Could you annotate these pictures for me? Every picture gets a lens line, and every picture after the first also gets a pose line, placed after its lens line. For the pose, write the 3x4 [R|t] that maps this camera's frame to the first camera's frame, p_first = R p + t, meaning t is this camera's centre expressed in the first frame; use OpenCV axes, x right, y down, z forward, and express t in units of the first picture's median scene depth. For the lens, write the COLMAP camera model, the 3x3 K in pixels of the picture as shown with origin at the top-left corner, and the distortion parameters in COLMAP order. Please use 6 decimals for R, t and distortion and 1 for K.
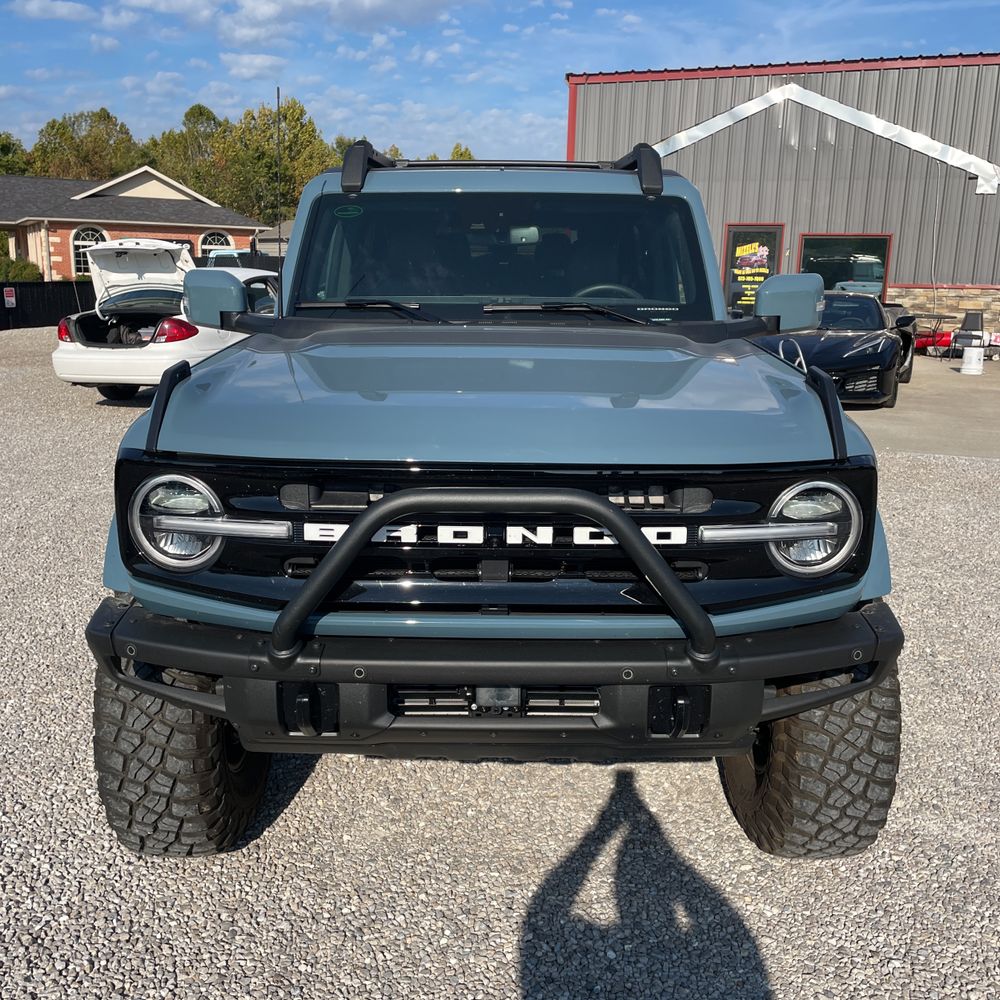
lens RADIAL K [[1009.1, 0, 495.0], [0, 1009.1, 497.9], [0, 0, 1]] dist [0.037177, 0.000000]
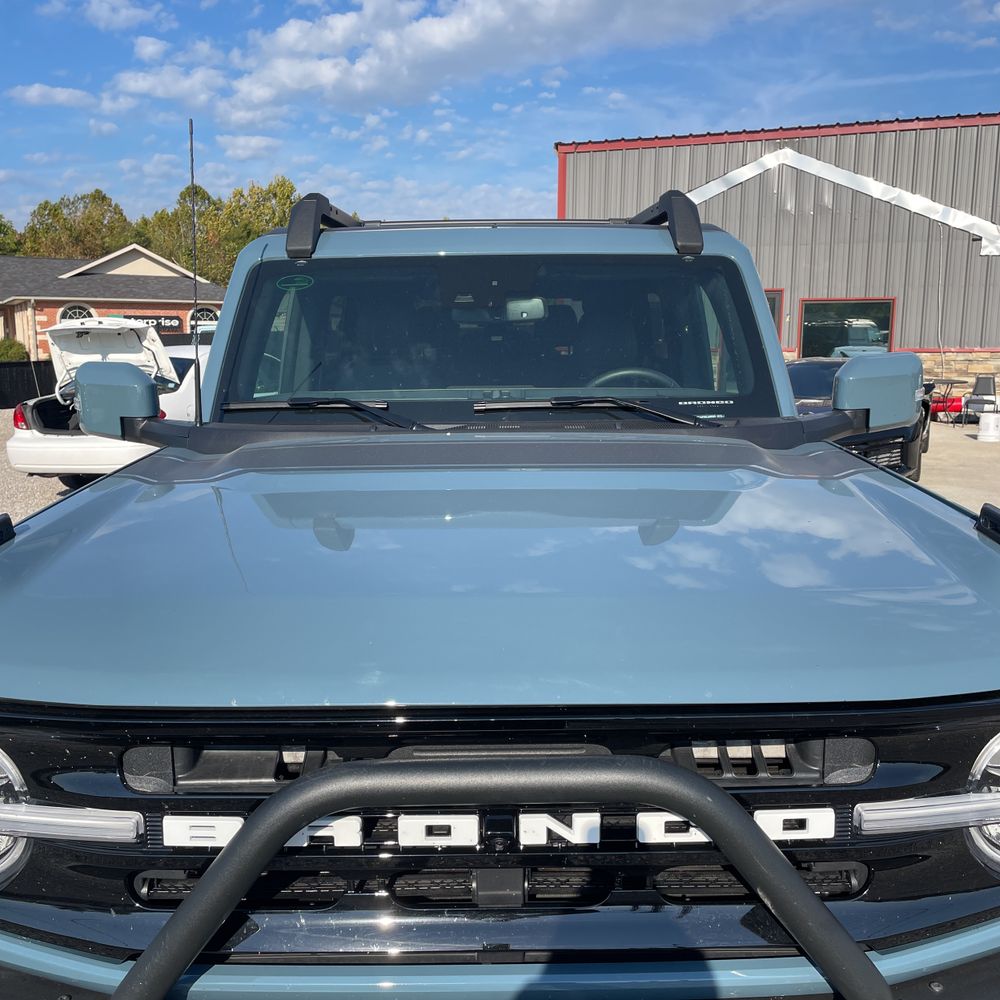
lens RADIAL K [[1009.1, 0, 489.4], [0, 1009.1, 504.7], [0, 0, 1]] dist [0.037177, 0.000000]
pose [[0.999838, -0.017972, -0.000063, -0.000465], [0.017936, 0.998085, -0.059206, -0.023341], [0.001127, 0.059195, 0.998246, 0.085774]]
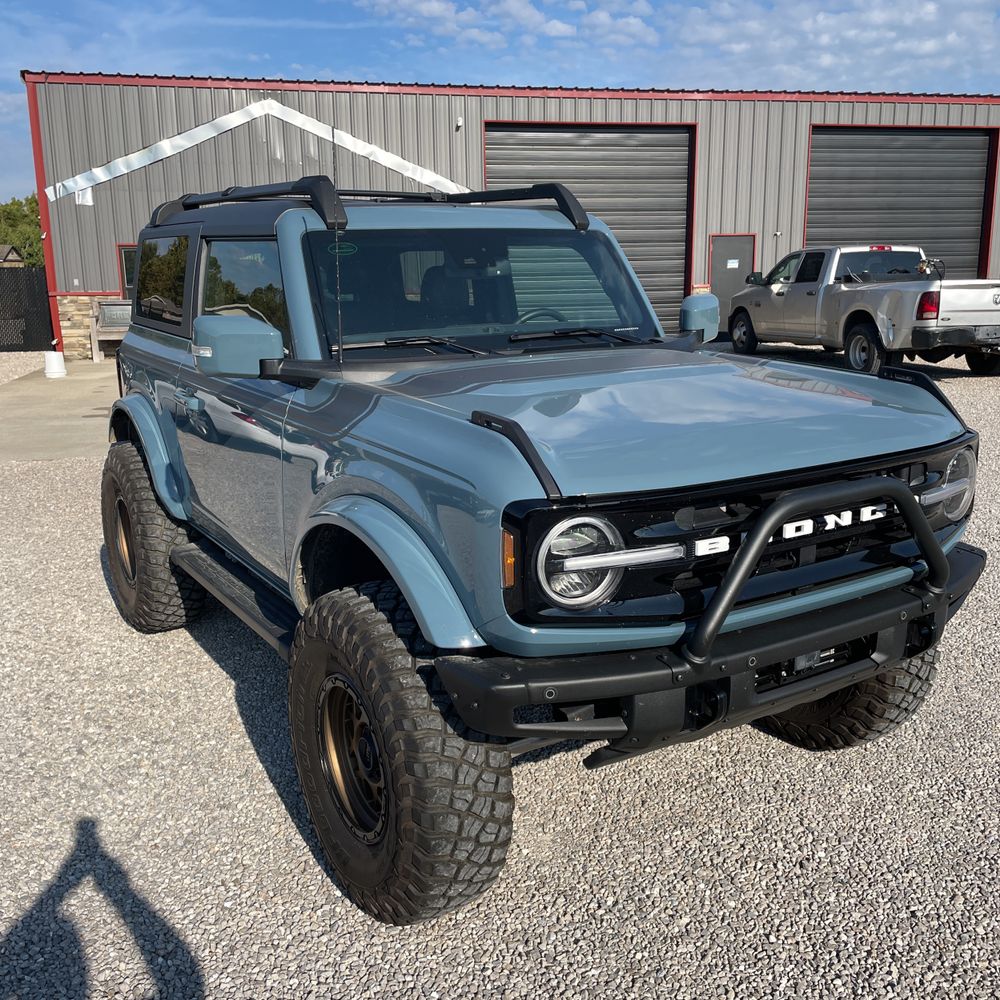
lens RADIAL K [[1009.1, 0, 499.1], [0, 1009.1, 500.2], [0, 0, 1]] dist [0.037177, 0.000000]
pose [[0.846945, -0.146305, 0.511155, -0.194690], [0.148126, 0.988260, 0.037430, -0.019488], [-0.510630, 0.044014, 0.858673, 0.030740]]
